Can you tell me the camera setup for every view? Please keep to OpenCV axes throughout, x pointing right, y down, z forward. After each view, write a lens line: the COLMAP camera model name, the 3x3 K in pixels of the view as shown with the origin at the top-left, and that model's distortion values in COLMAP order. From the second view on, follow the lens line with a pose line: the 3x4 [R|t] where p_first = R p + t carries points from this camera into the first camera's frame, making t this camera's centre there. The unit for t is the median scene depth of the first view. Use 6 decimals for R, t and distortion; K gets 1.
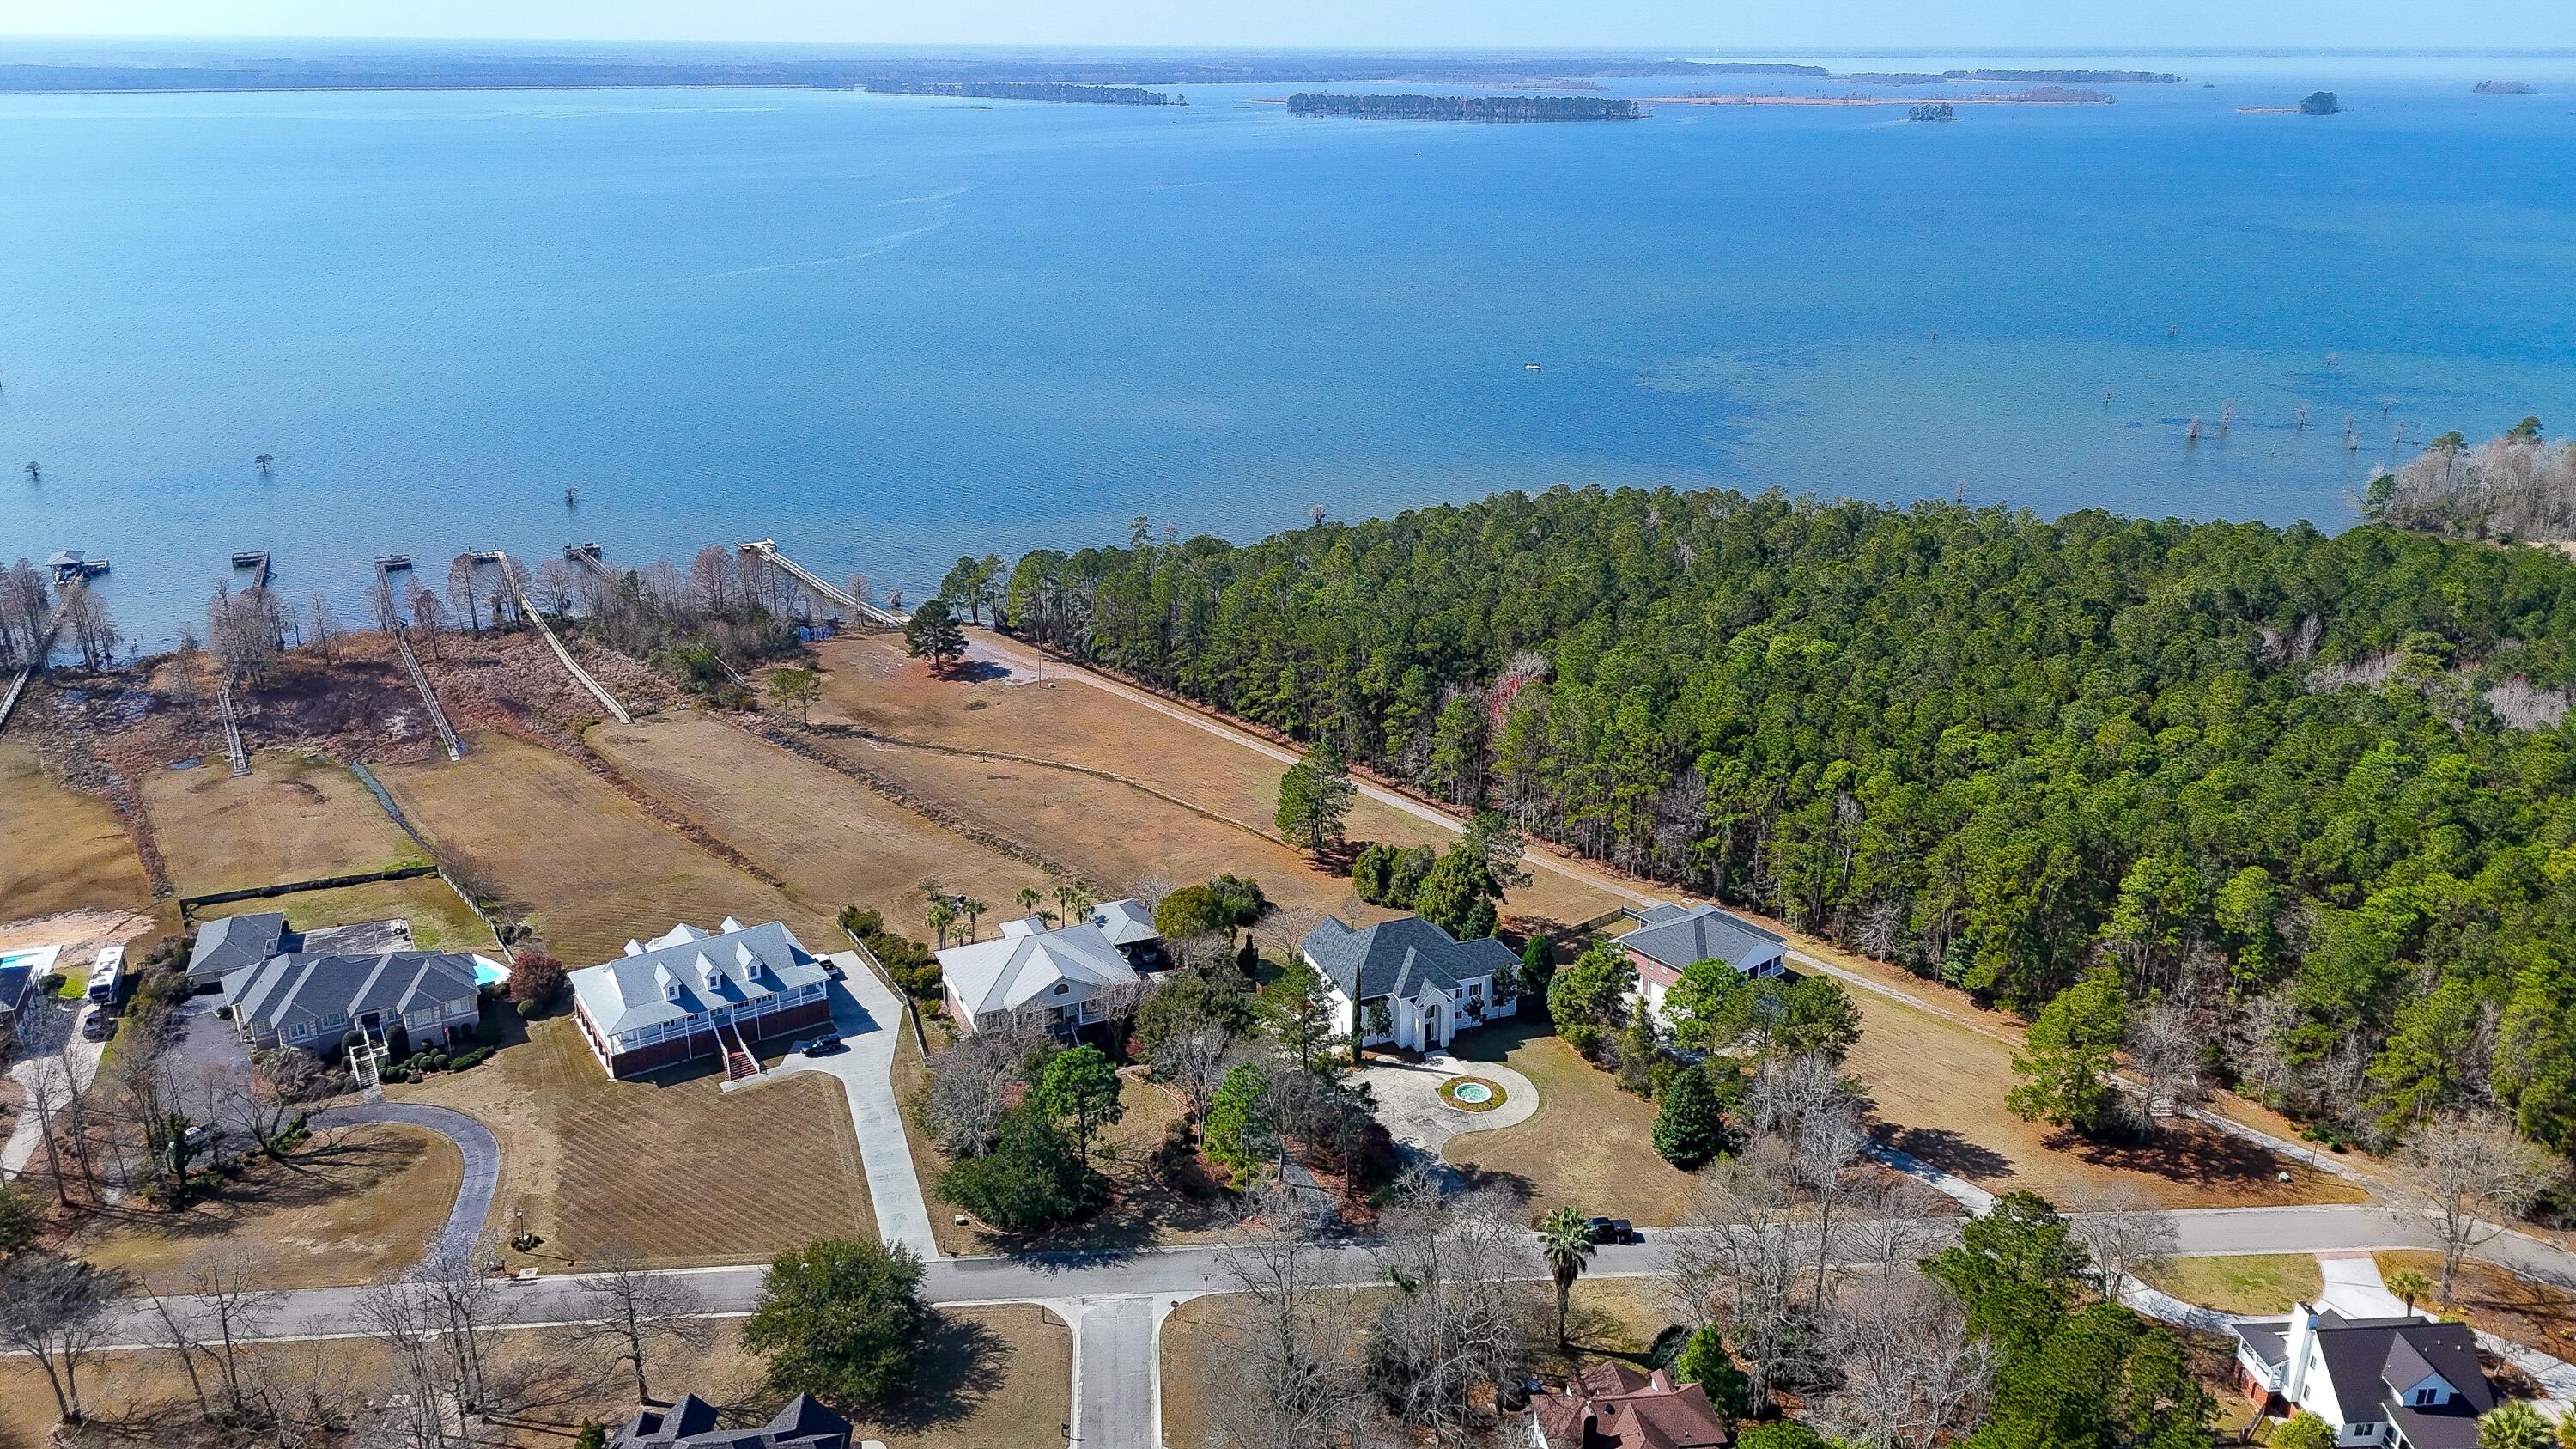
lens RADIAL K [[1839.8, 0, 1287.1], [0, 1839.8, 726.5], [0, 0, 1]] dist [0.042188, -0.006212]
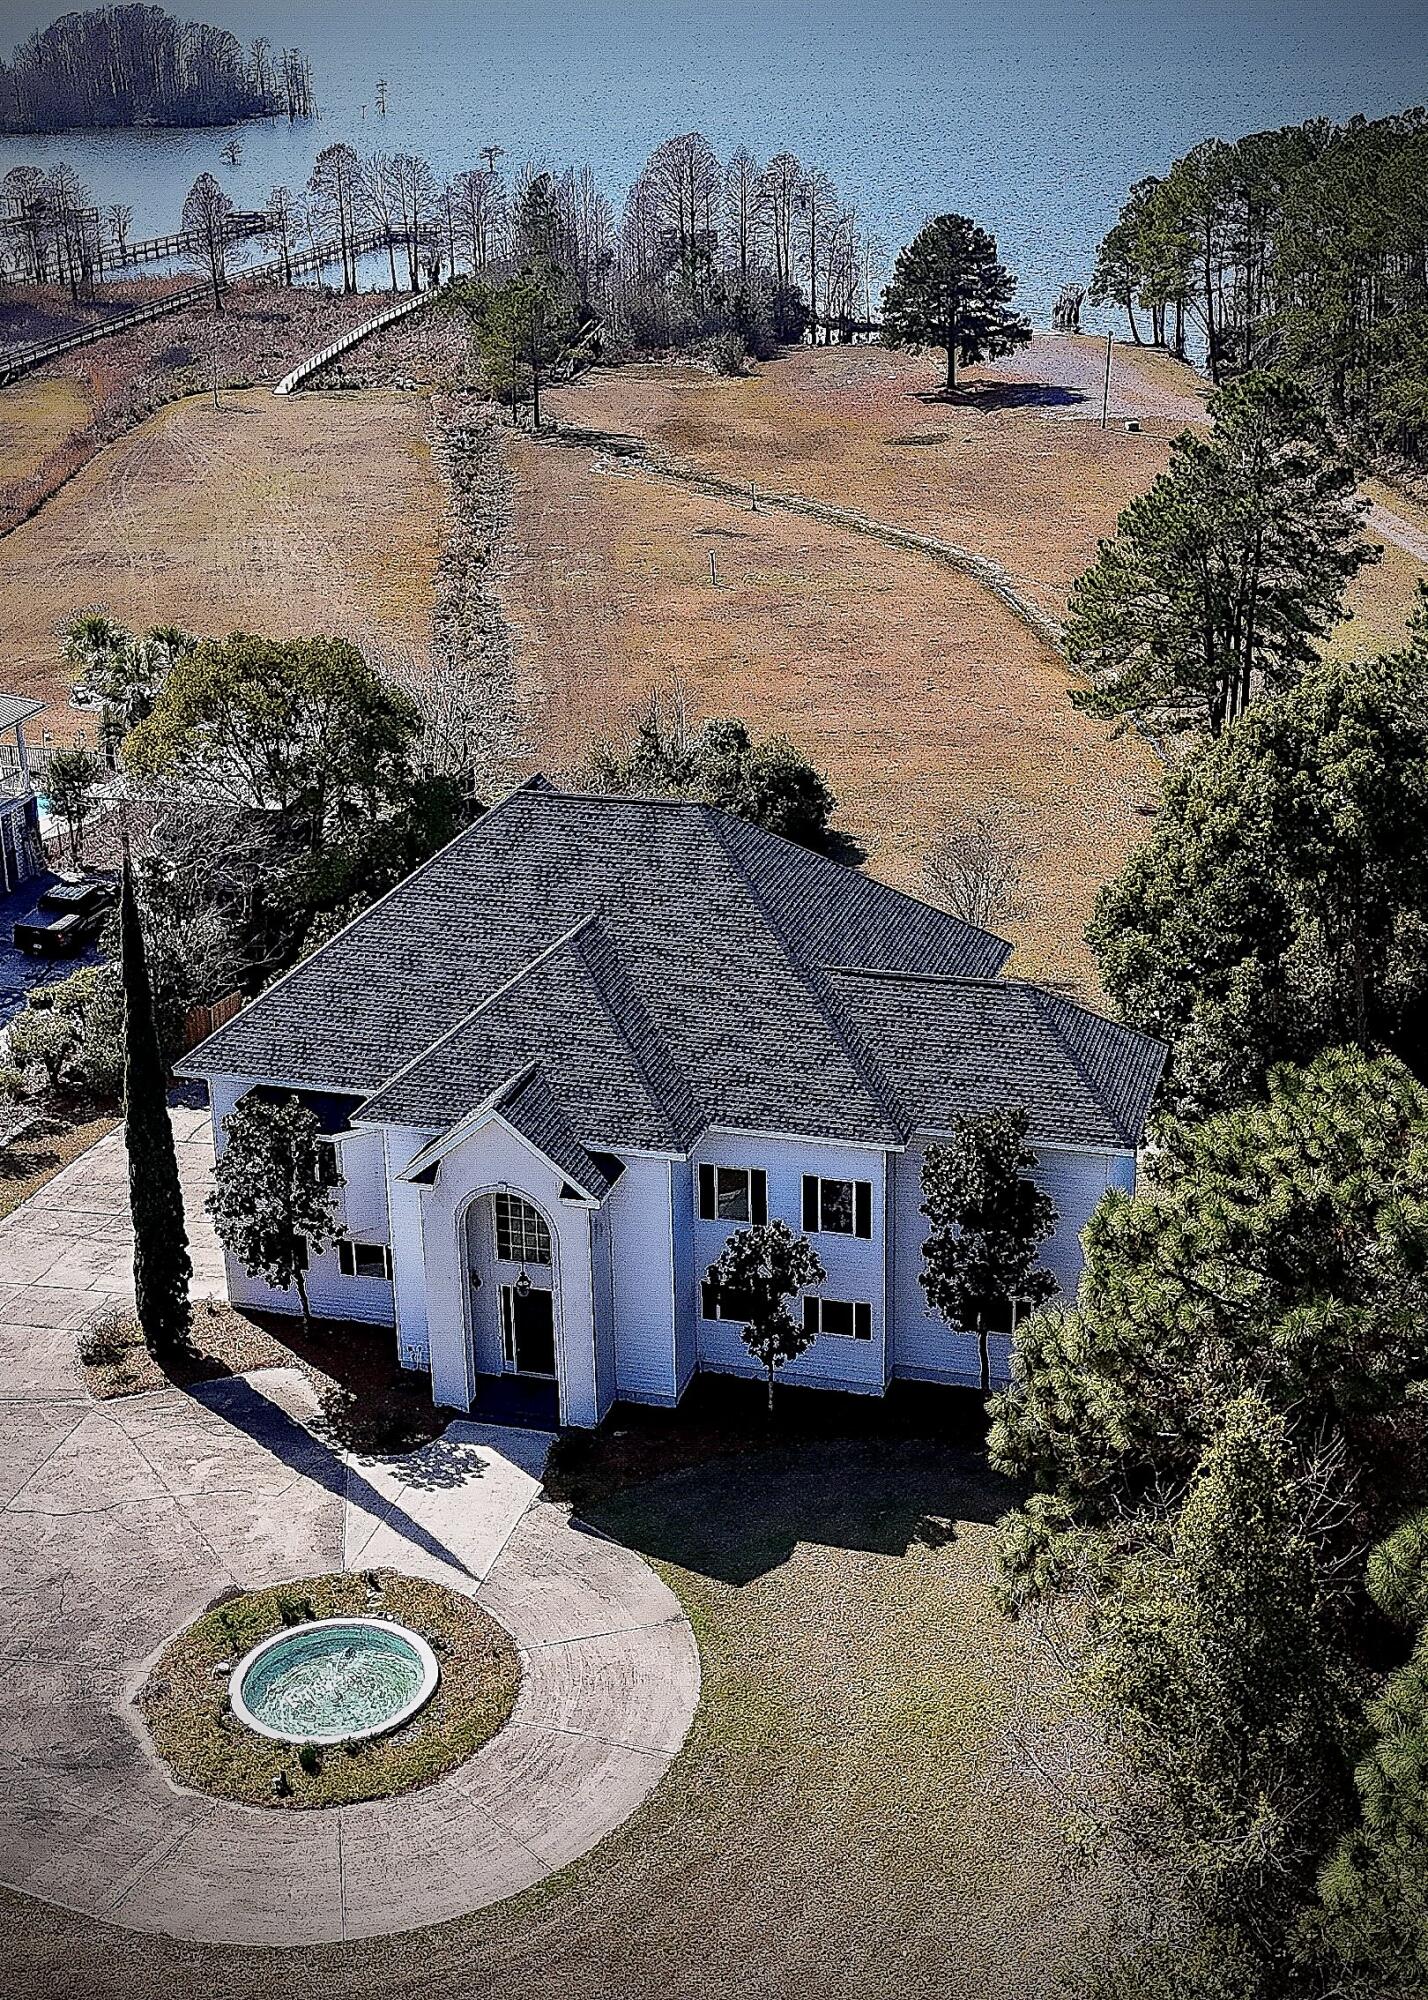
lens RADIAL K [[2566.2, 0, 714.0], [0, 2566.2, 985.9], [0, 0, 1]] dist [0.133705, 0.000000]
pose [[0.781641, 0.199852, -0.590844, 0.253875], [-0.184523, 0.978968, 0.087024, 0.099822], [0.595809, 0.041003, 0.802079, 0.780960]]
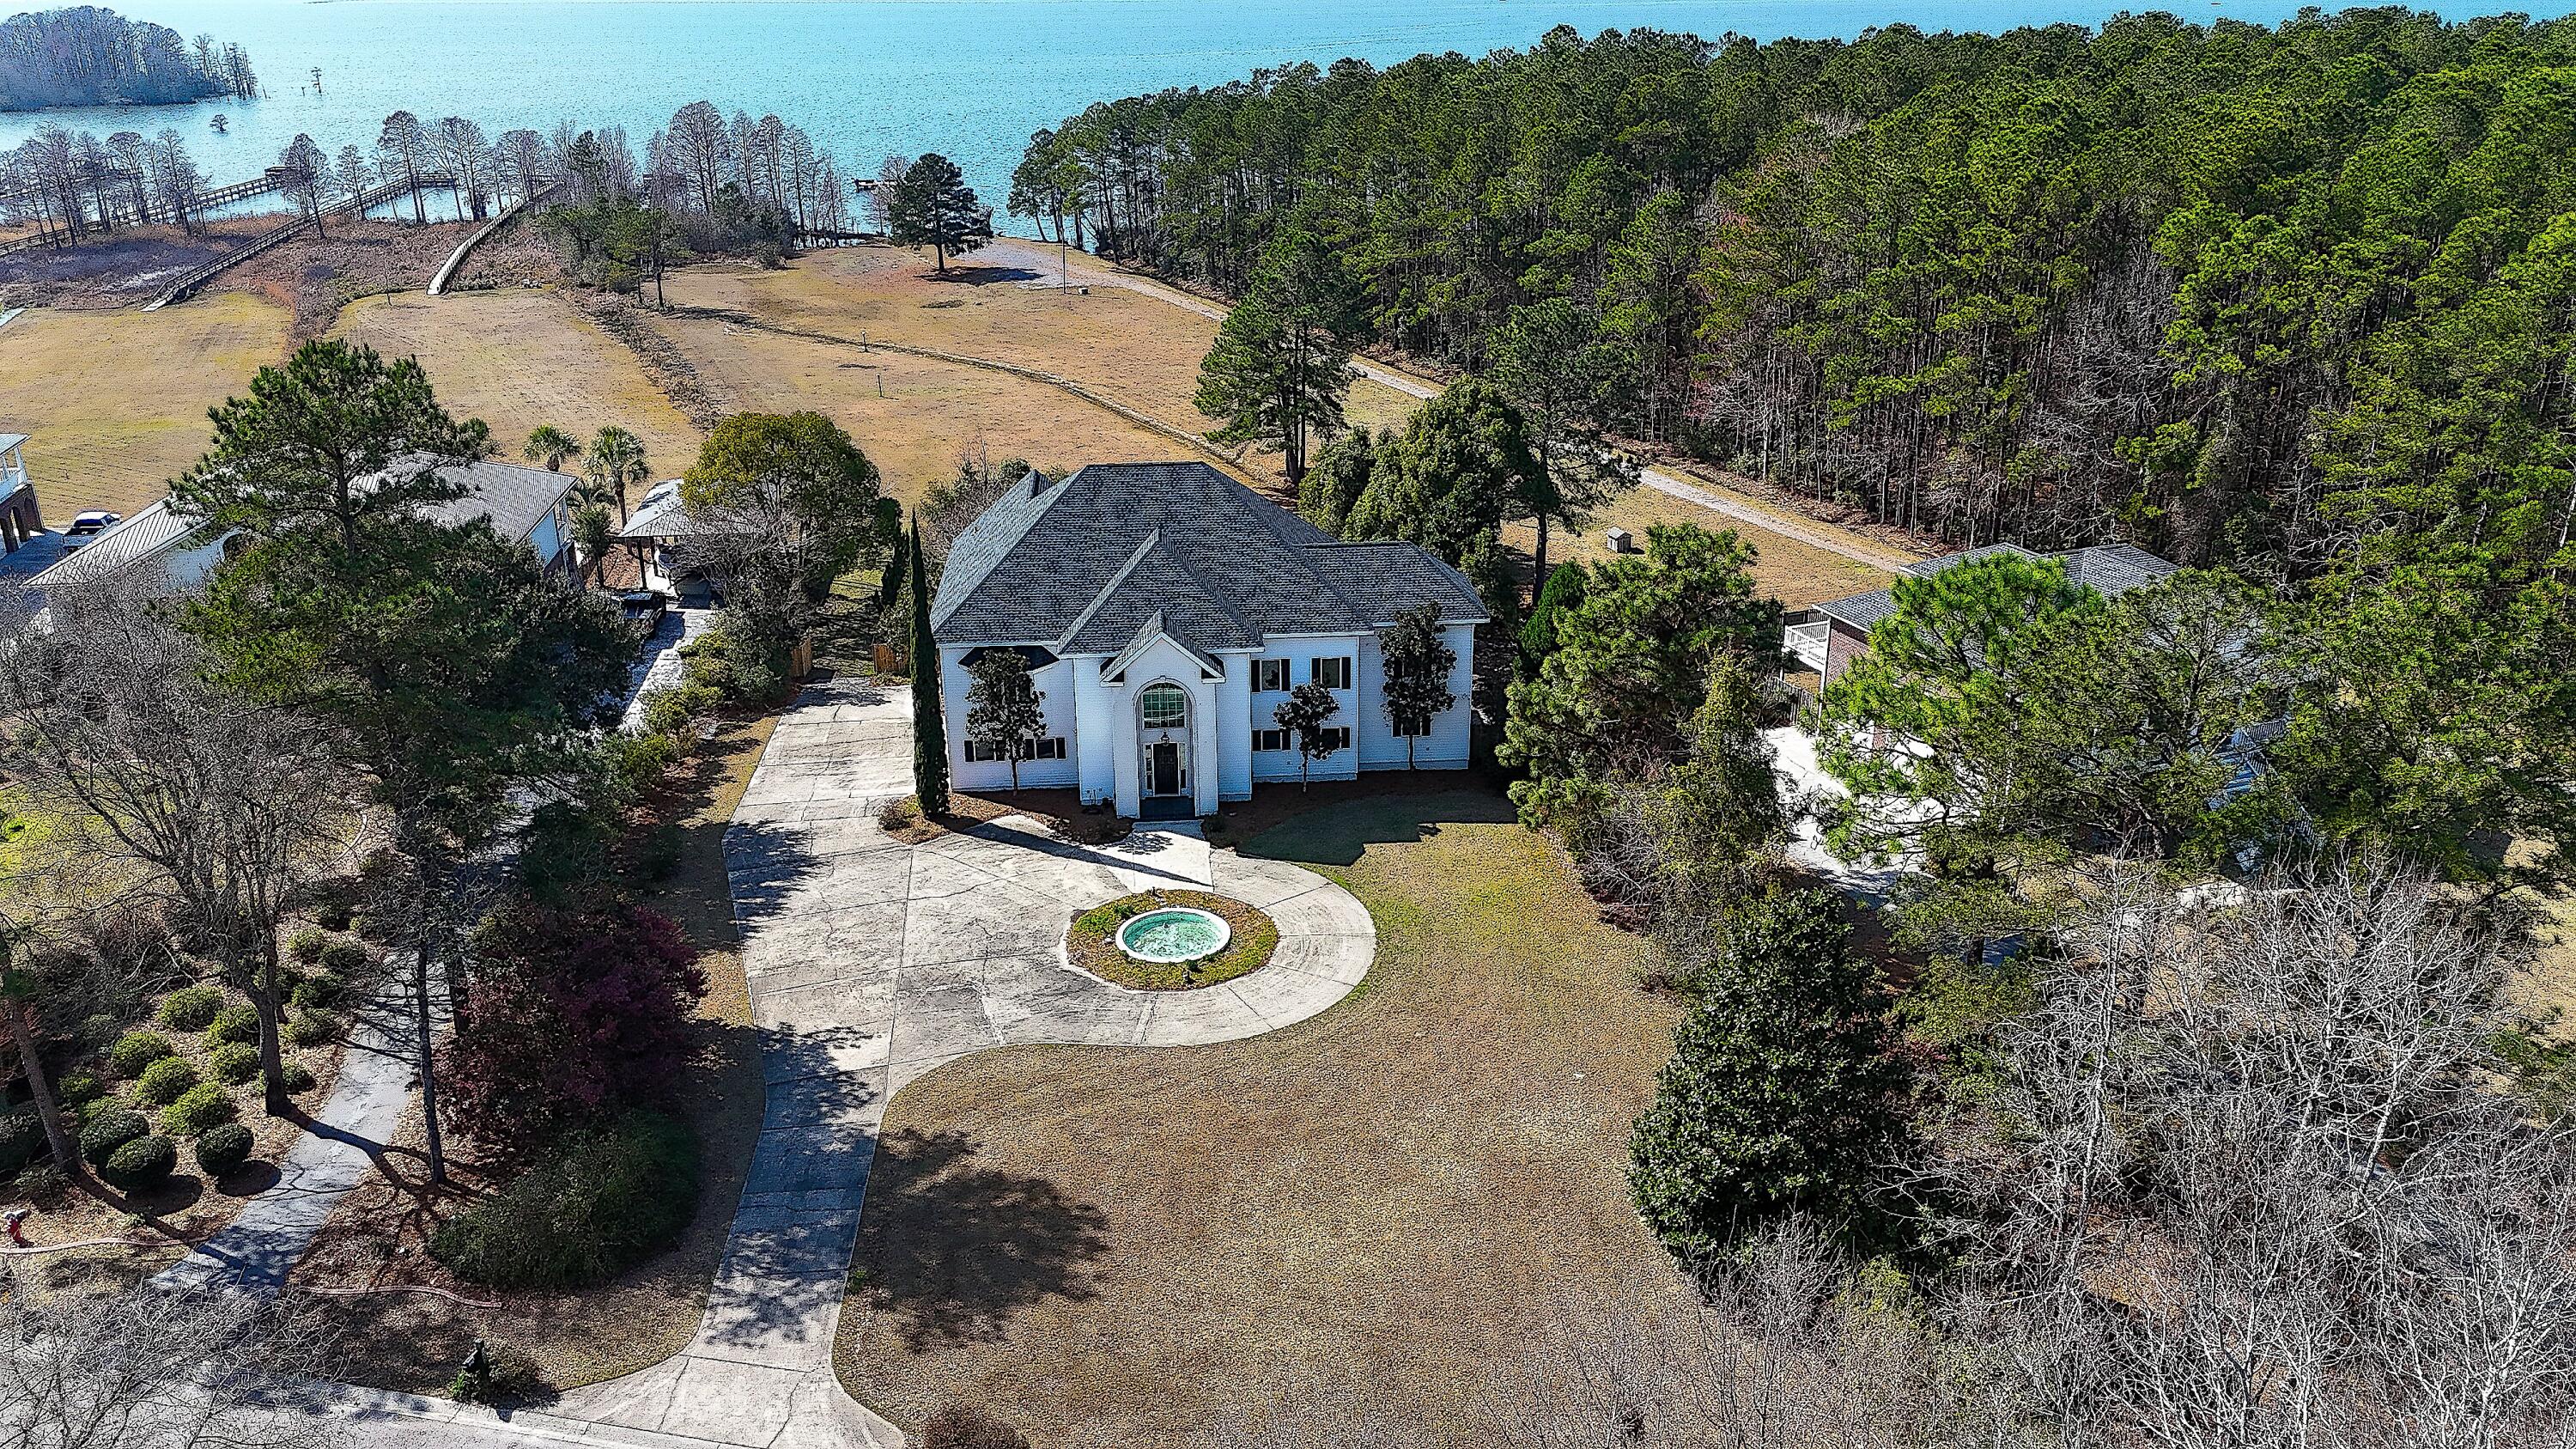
lens RADIAL K [[1839.8, 0, 1292.6], [0, 1839.8, 737.4], [0, 0, 1]] dist [0.042188, -0.006212]
pose [[0.953059, 0.095689, -0.287267, 0.200754], [-0.084922, 0.995145, 0.049740, 0.140385], [0.290632, -0.023010, 0.956558, 0.669576]]
